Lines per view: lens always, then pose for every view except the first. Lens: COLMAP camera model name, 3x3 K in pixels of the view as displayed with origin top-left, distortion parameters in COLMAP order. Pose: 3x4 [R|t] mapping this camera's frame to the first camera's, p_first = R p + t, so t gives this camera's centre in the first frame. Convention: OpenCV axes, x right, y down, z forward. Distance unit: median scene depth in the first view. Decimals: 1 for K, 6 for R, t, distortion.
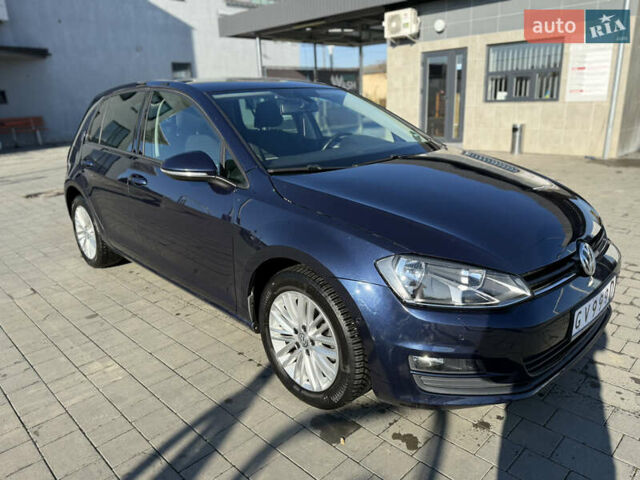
lens RADIAL K [[472.0, 0, 318.6], [0, 472.0, 240.1], [0, 0, 1]] dist [0.018046, -0.019438]
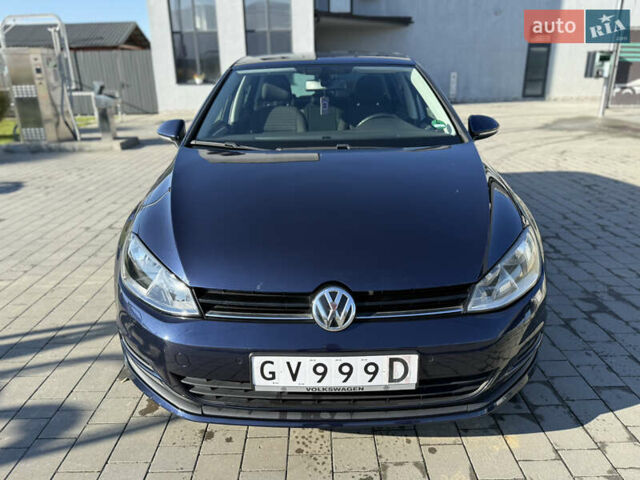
lens RADIAL K [[472.0, 0, 320.5], [0, 472.0, 239.0], [0, 0, 1]] dist [0.018046, -0.019438]
pose [[0.729014, 0.250976, -0.636828, 0.182502], [-0.208739, 0.967554, 0.142361, -0.029551], [0.651895, 0.029148, 0.757749, 0.073844]]
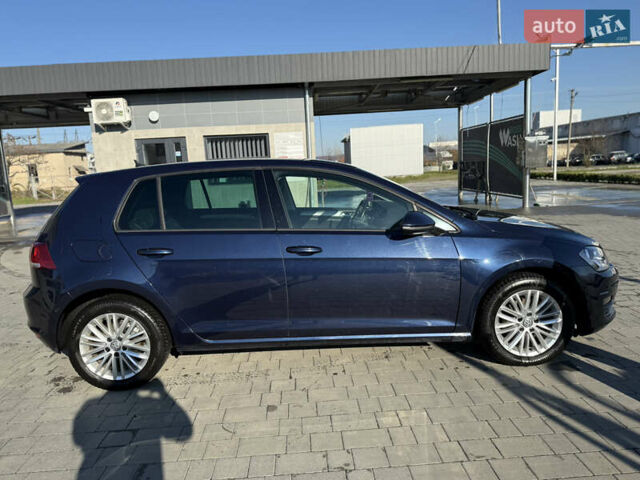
lens RADIAL K [[472.0, 0, 321.0], [0, 472.0, 241.2], [0, 0, 1]] dist [0.018046, -0.019438]
pose [[0.669482, -0.113363, 0.734127, -0.297792], [0.238700, 0.968703, -0.068095, -0.017735], [-0.703432, 0.220824, 0.675589, 0.074765]]
